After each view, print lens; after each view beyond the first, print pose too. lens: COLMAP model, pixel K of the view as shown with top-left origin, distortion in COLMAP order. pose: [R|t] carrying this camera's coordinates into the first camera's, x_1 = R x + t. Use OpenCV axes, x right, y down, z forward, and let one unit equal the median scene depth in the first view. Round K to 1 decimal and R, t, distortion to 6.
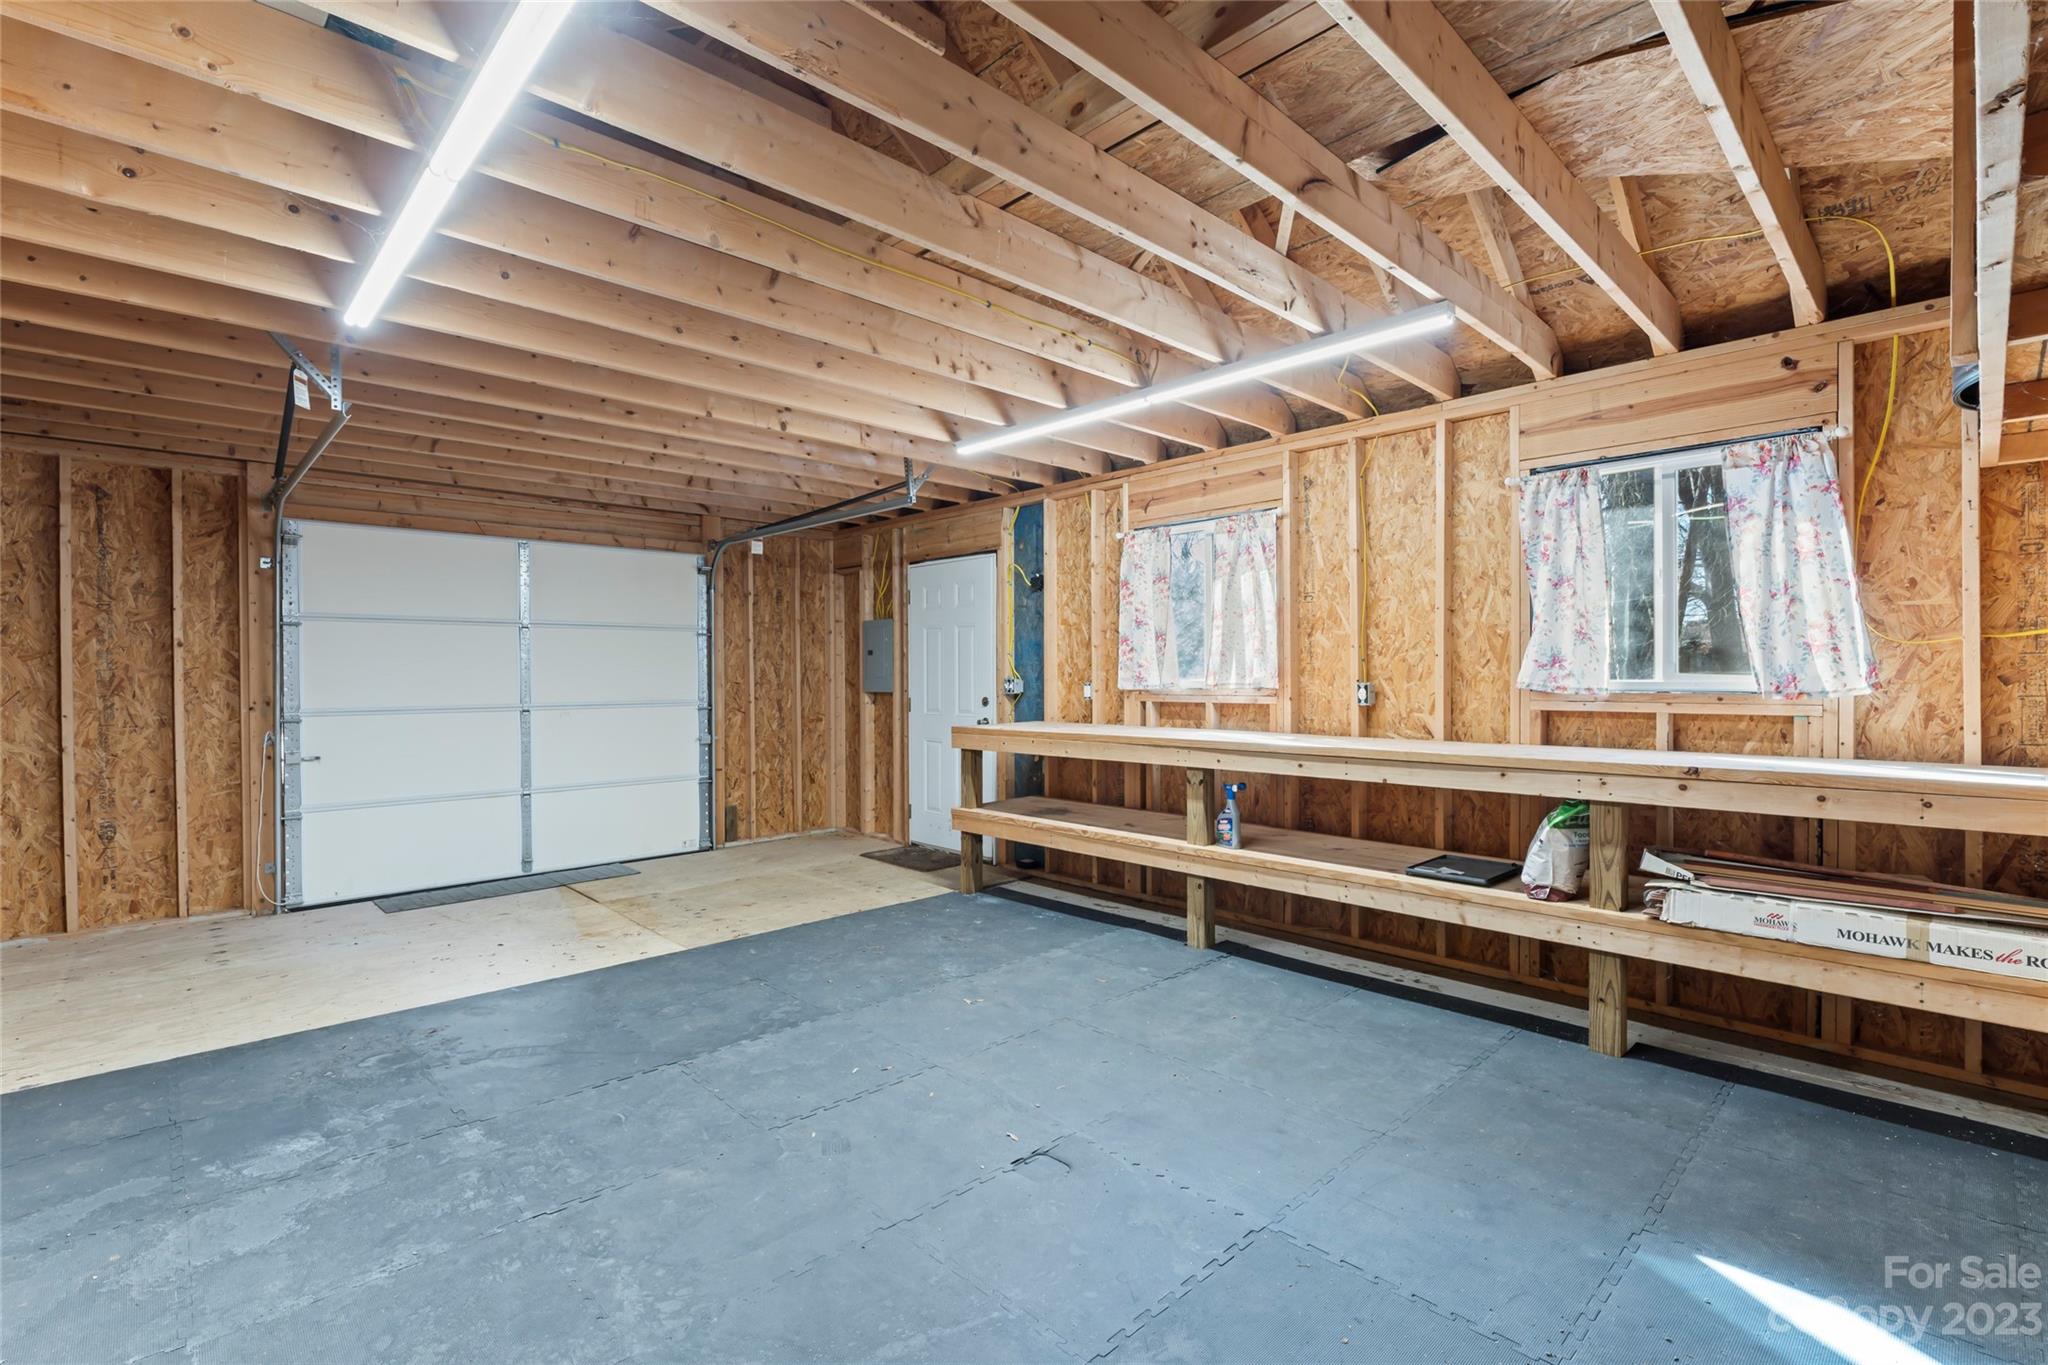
lens RADIAL K [[920.6, 0, 1018.0], [0, 920.6, 683.2], [0, 0, 1]] dist [-0.001763, -0.000418]
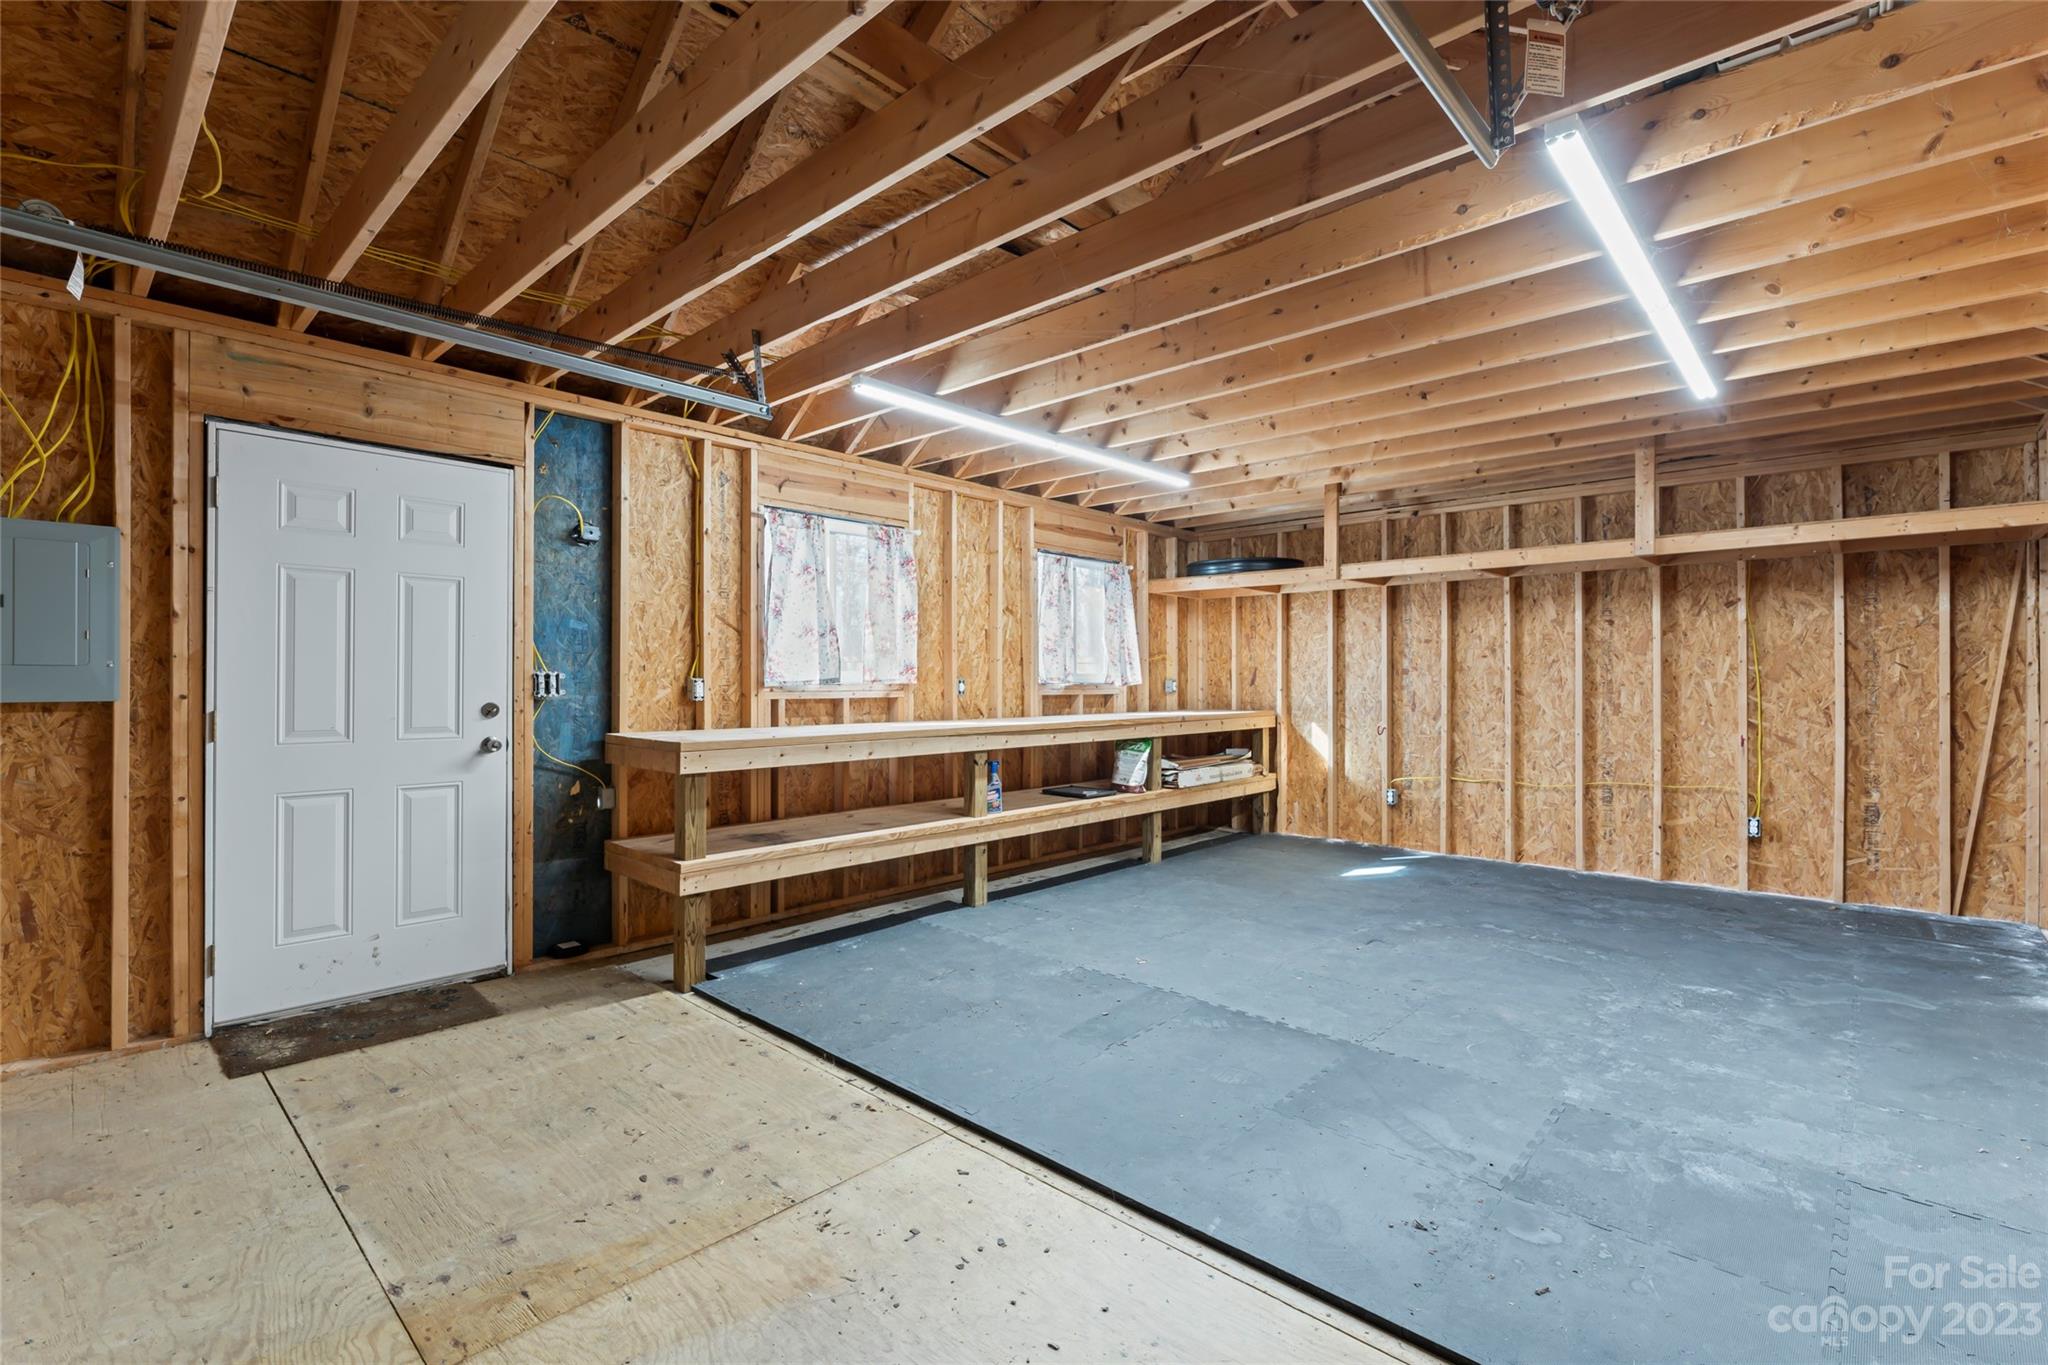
lens RADIAL K [[920.6, 0, 1018.0], [0, 920.6, 683.2], [0, 0, 1]] dist [-0.001763, -0.000418]
pose [[-0.060995, -0.000217, 0.998138, -1.129080], [0.006314, 0.999980, 0.000604, 0.007328], [-0.998118, 0.006339, -0.060992, 1.189526]]
